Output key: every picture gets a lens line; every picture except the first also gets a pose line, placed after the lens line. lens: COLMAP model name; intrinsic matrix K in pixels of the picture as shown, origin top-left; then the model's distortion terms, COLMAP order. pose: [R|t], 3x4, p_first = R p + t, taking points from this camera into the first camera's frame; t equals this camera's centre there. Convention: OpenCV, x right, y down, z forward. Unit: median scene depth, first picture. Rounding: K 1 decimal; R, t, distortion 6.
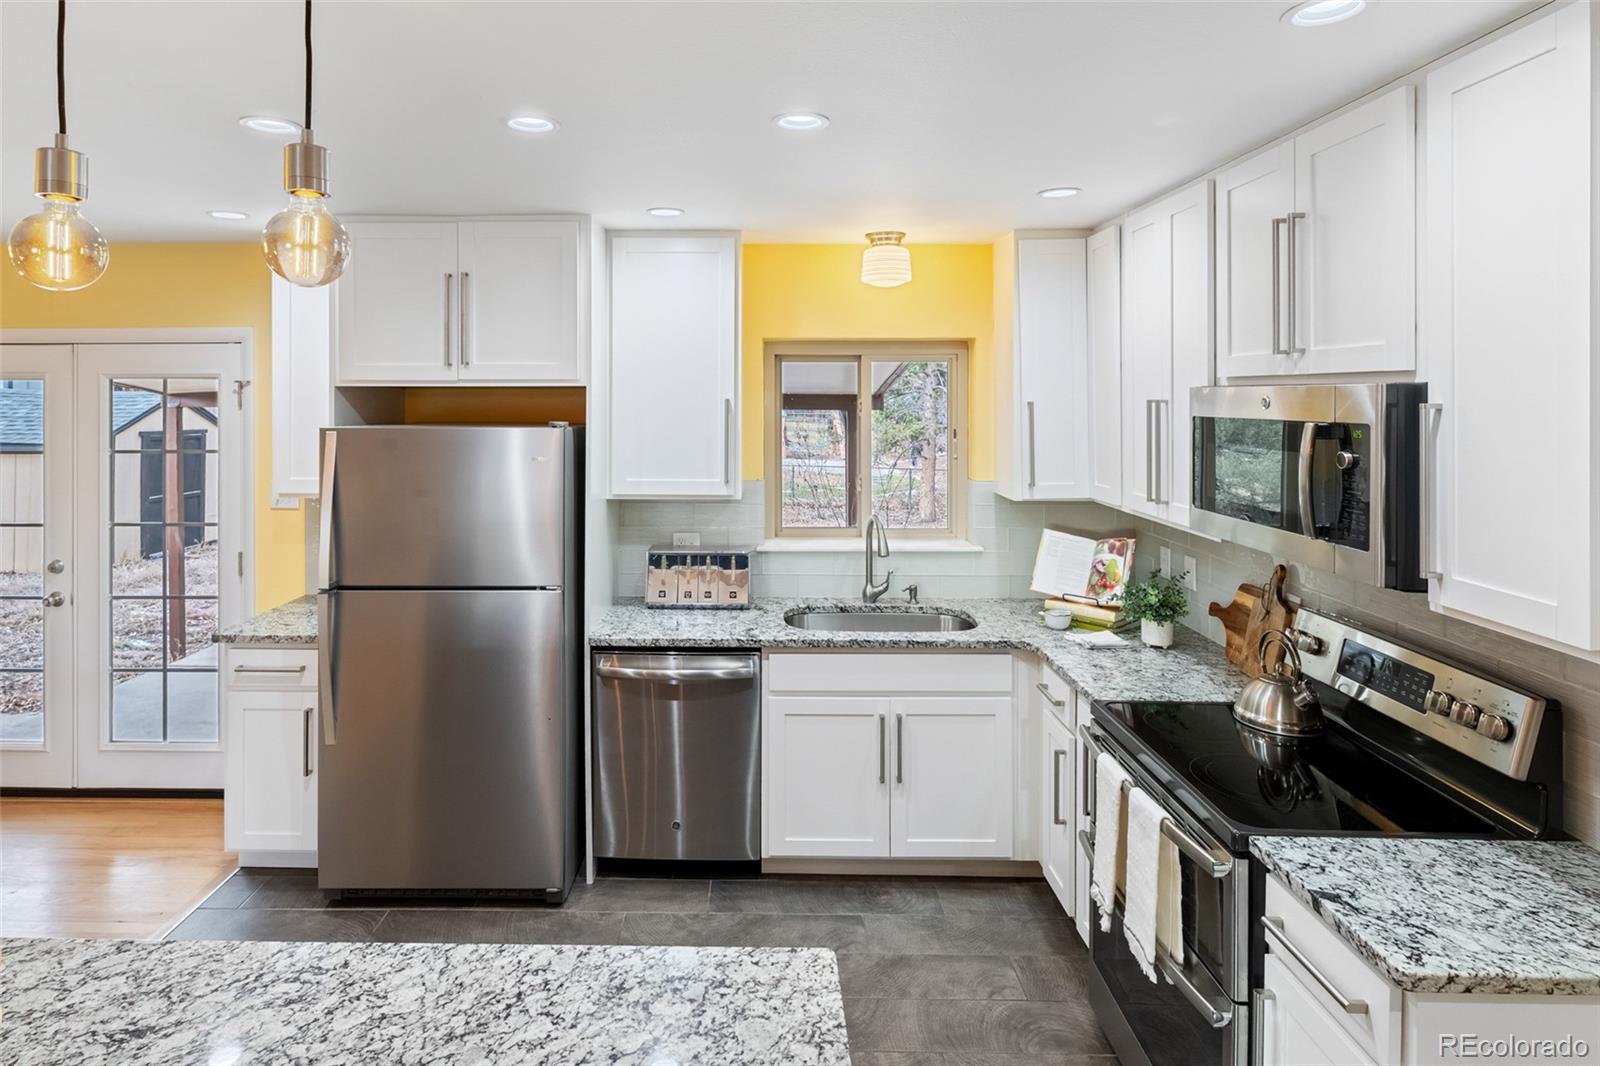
lens RADIAL K [[838.5, 0, 763.3], [0, 838.5, 396.3], [0, 0, 1]] dist [-0.014522, 0.001793]
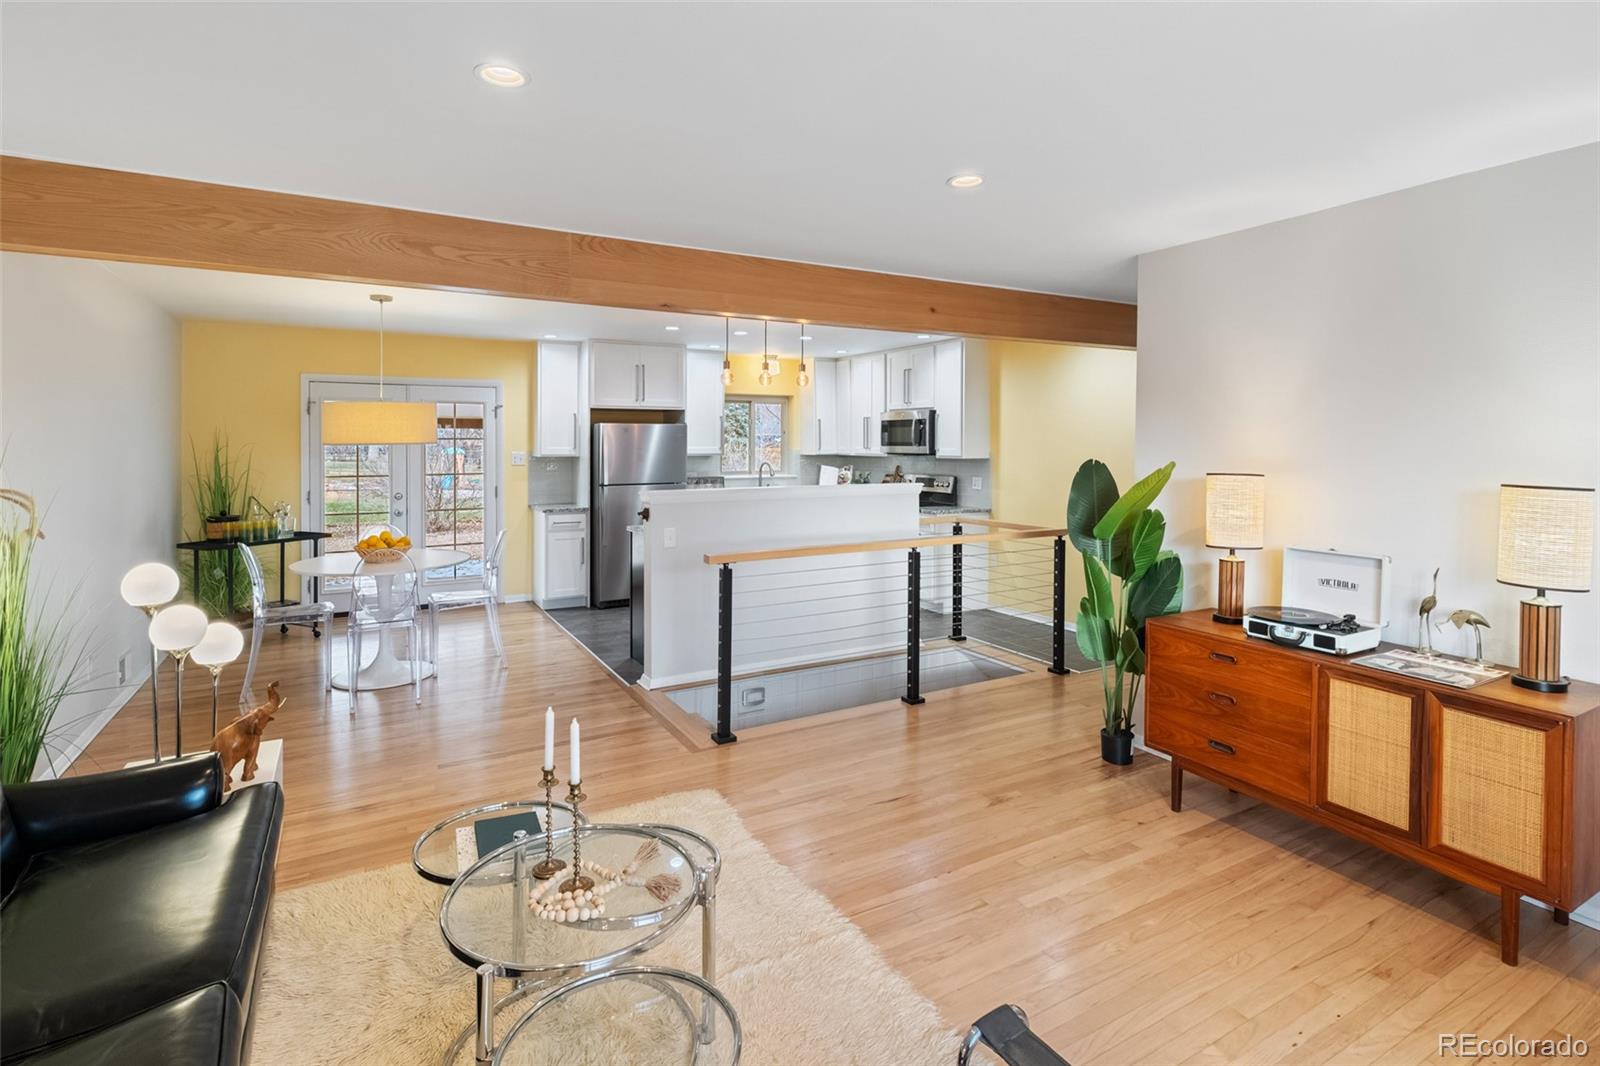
lens RADIAL K [[753.0, 0, 800.4], [0, 753.0, 468.9], [0, 0, 1]] dist [-0.007028, -0.000323]
pose [[0.861912, -0.018524, 0.506720, -1.137795], [0.002027, 0.999450, 0.033089, 0.097706], [-0.507054, -0.027493, 0.861476, -1.286281]]
